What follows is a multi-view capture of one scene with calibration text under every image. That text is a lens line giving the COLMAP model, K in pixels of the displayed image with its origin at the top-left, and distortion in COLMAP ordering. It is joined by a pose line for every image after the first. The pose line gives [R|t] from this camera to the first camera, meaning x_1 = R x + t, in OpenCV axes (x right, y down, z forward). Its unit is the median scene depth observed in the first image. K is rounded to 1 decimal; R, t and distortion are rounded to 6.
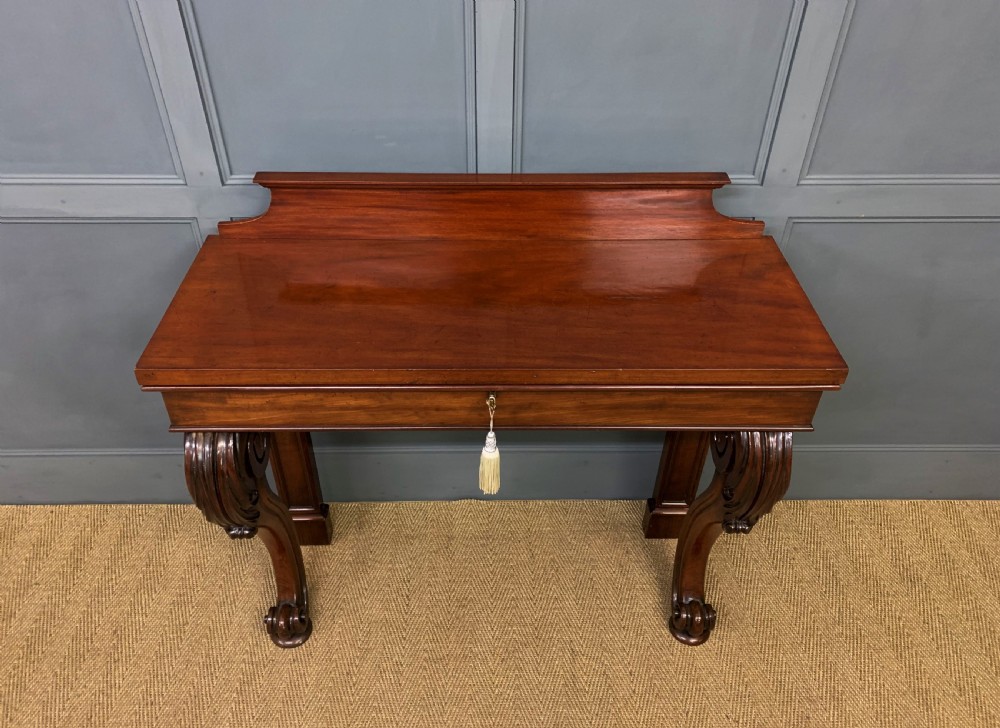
lens RADIAL K [[768.3, 0, 496.7], [0, 768.3, 348.4], [0, 0, 1]] dist [0.011627, -0.000781]
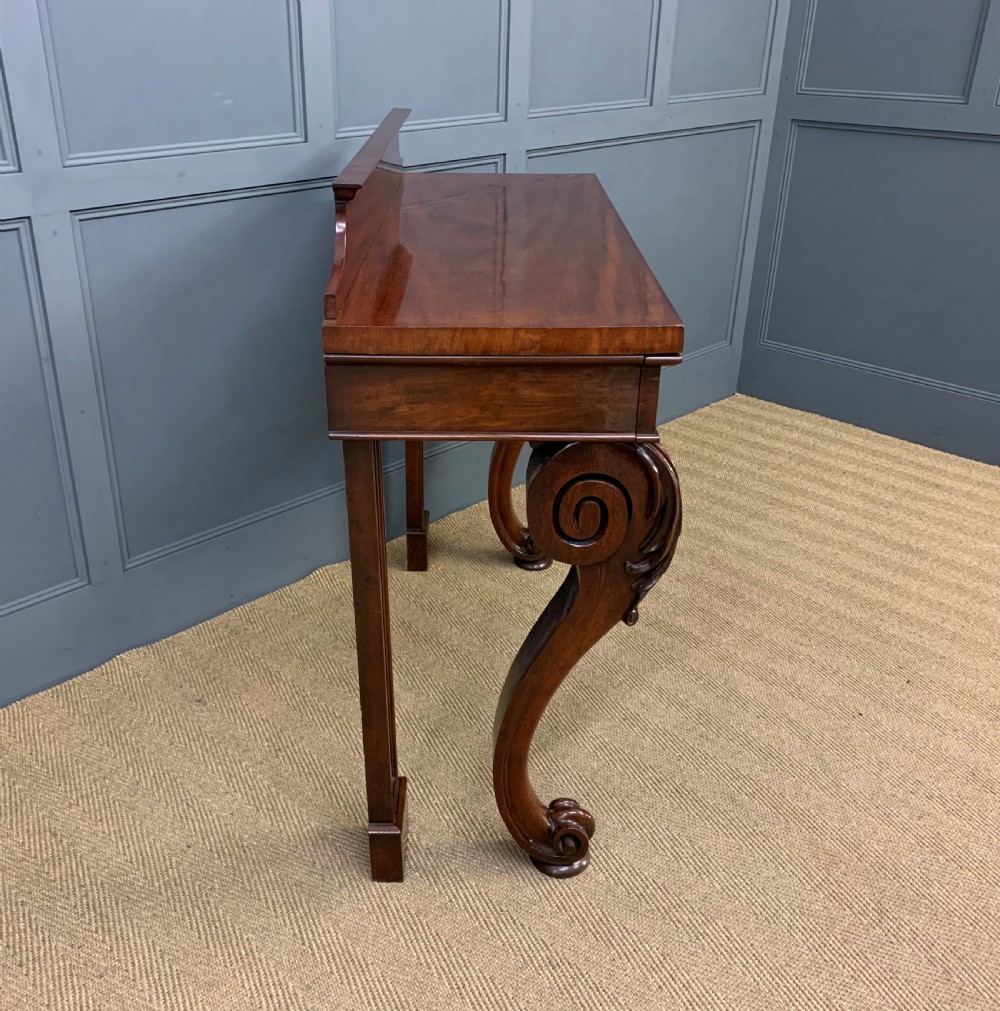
lens RADIAL K [[1018.0, 0, 447.0], [0, 1018.0, 507.2], [0, 0, 1]] dist [0.068330, -0.140828]
pose [[0.733636, -0.307356, 0.606061, -0.734097], [0.426611, 0.902528, -0.058707, 0.321508], [-0.528943, 0.301622, 0.793249, 0.001495]]
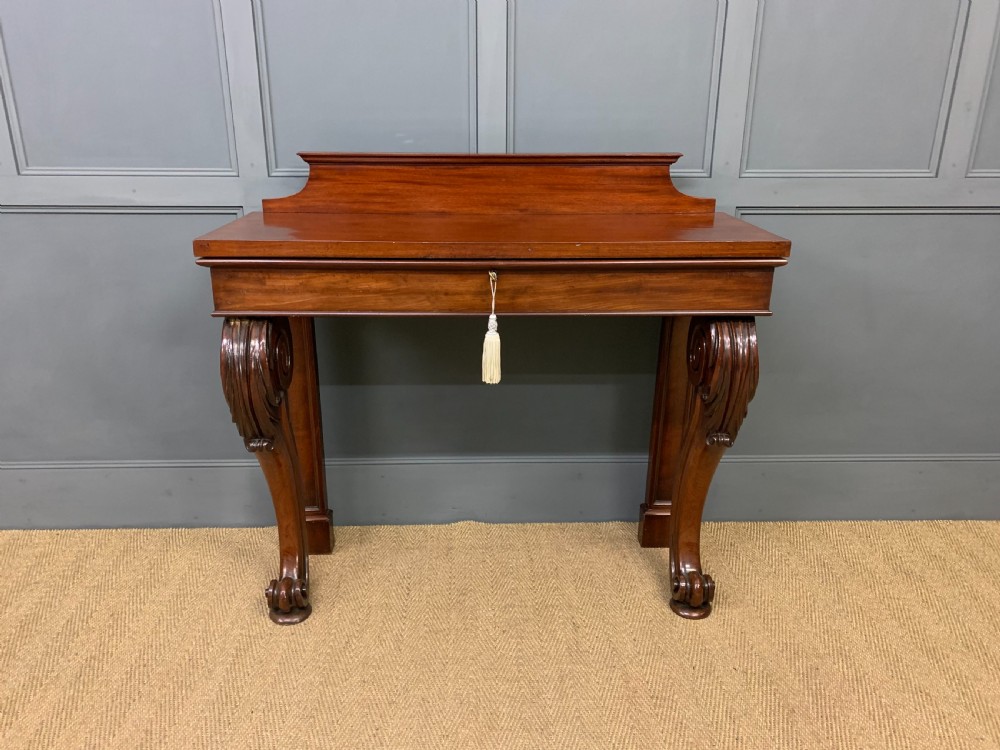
lens RADIAL K [[765.3, 0, 494.8], [0, 765.3, 371.8], [0, 0, 1]] dist [0.012750, -0.001799]
pose [[0.999879, -0.007933, 0.013347, -0.015062], [0.011899, 0.943747, -0.330455, 0.422741], [-0.009975, 0.330574, 0.943727, -0.038733]]
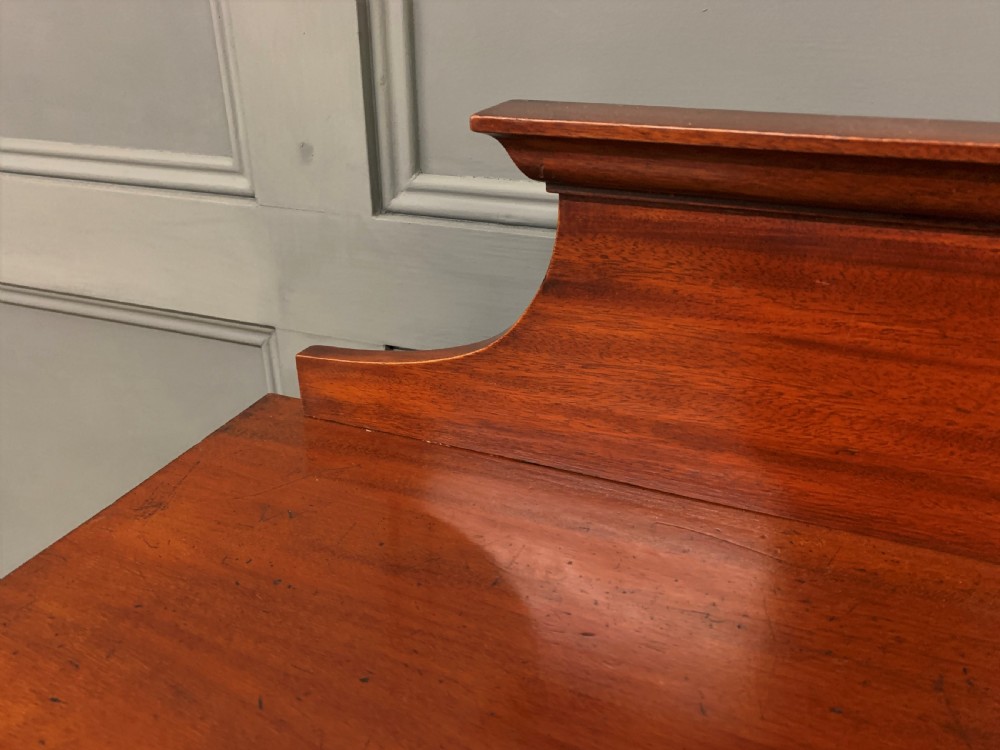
lens RADIAL K [[776.1, 0, 500.0], [0, 776.1, 375.0], [0, 0, 1]] dist [0.008008, -0.001710]
pose [[0.929185, 0.155446, -0.335338, -0.198758], [-0.228221, 0.954948, -0.189709, -0.107806], [0.290741, 0.252806, 0.922799, 0.694691]]
